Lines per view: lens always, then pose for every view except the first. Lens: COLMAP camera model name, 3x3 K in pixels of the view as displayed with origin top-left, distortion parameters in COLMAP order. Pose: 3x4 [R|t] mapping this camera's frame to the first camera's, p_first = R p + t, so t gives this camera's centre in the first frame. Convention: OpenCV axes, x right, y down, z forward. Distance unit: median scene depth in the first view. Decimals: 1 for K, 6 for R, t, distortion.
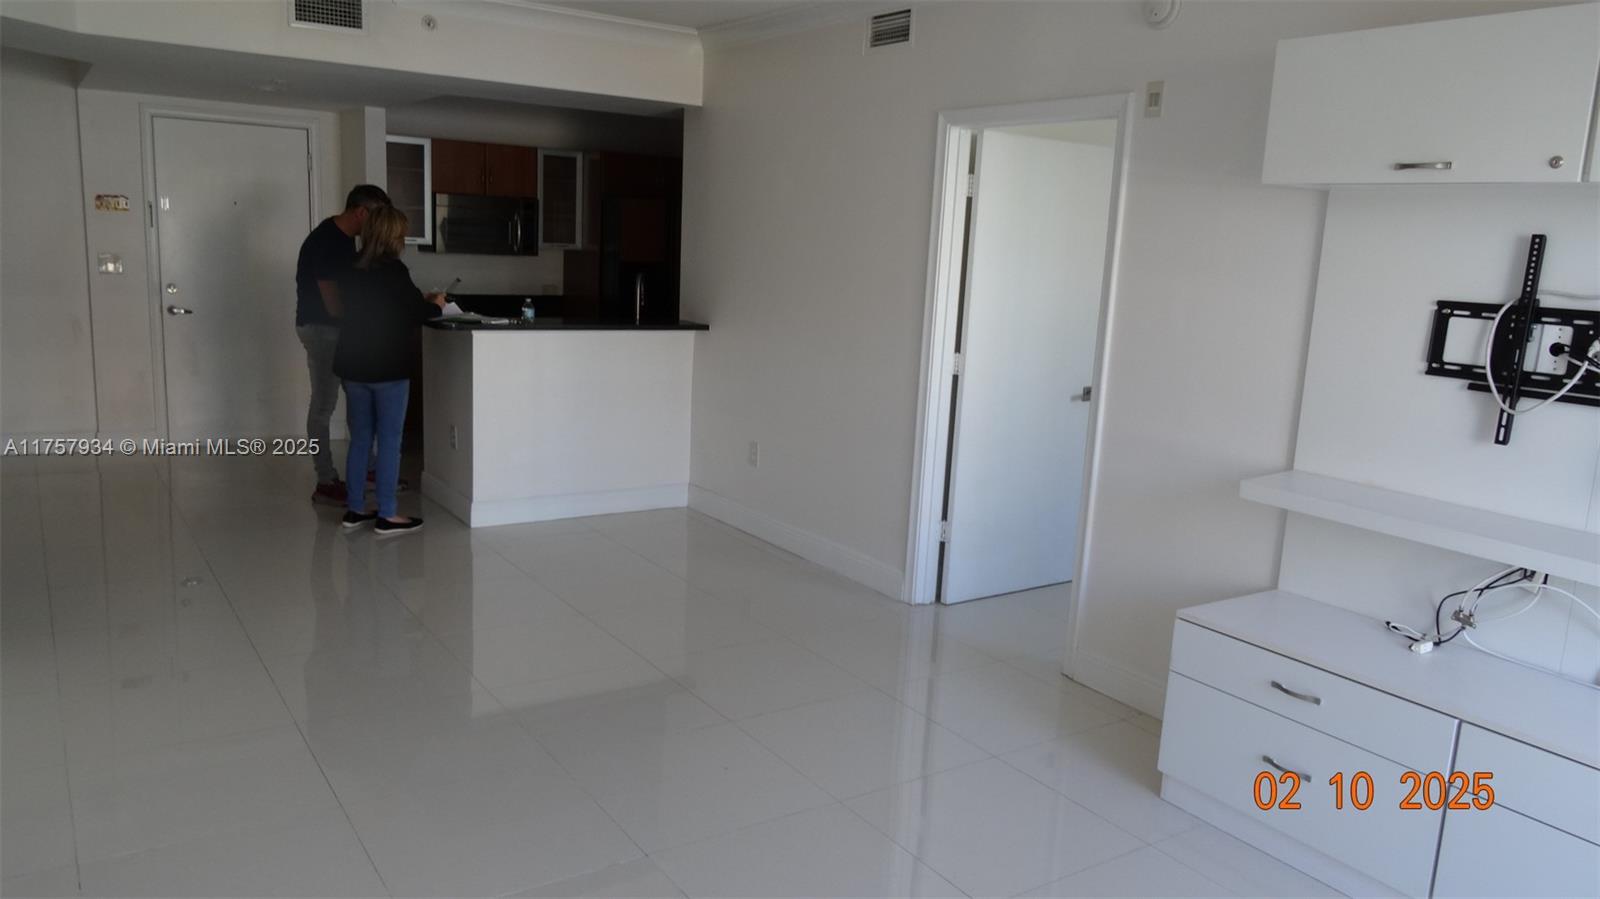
lens RADIAL K [[1155.6, 0, 800.8], [0, 1155.6, 451.2], [0, 0, 1]] dist [-0.002115, 0.002066]
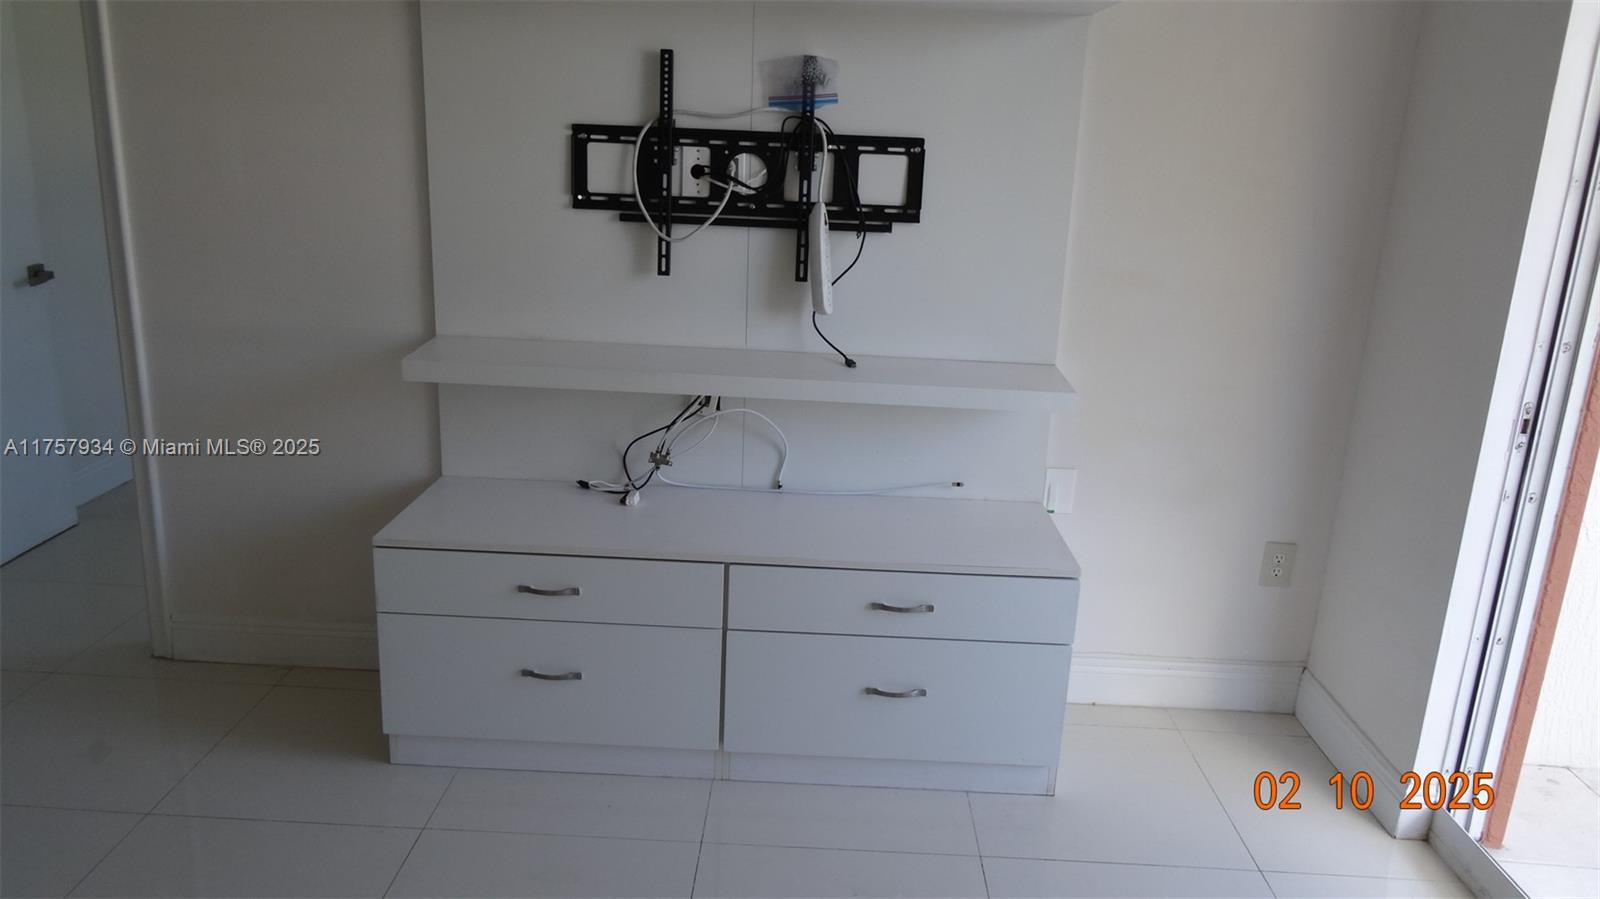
lens RADIAL K [[1155.6, 0, 799.4], [0, 1155.6, 449.0], [0, 0, 1]] dist [-0.002115, 0.002066]
pose [[0.574132, -0.247118, 0.780580, -0.118834], [0.136517, 0.968912, 0.206330, -0.048881], [-0.807301, -0.011898, 0.590019, 0.336443]]
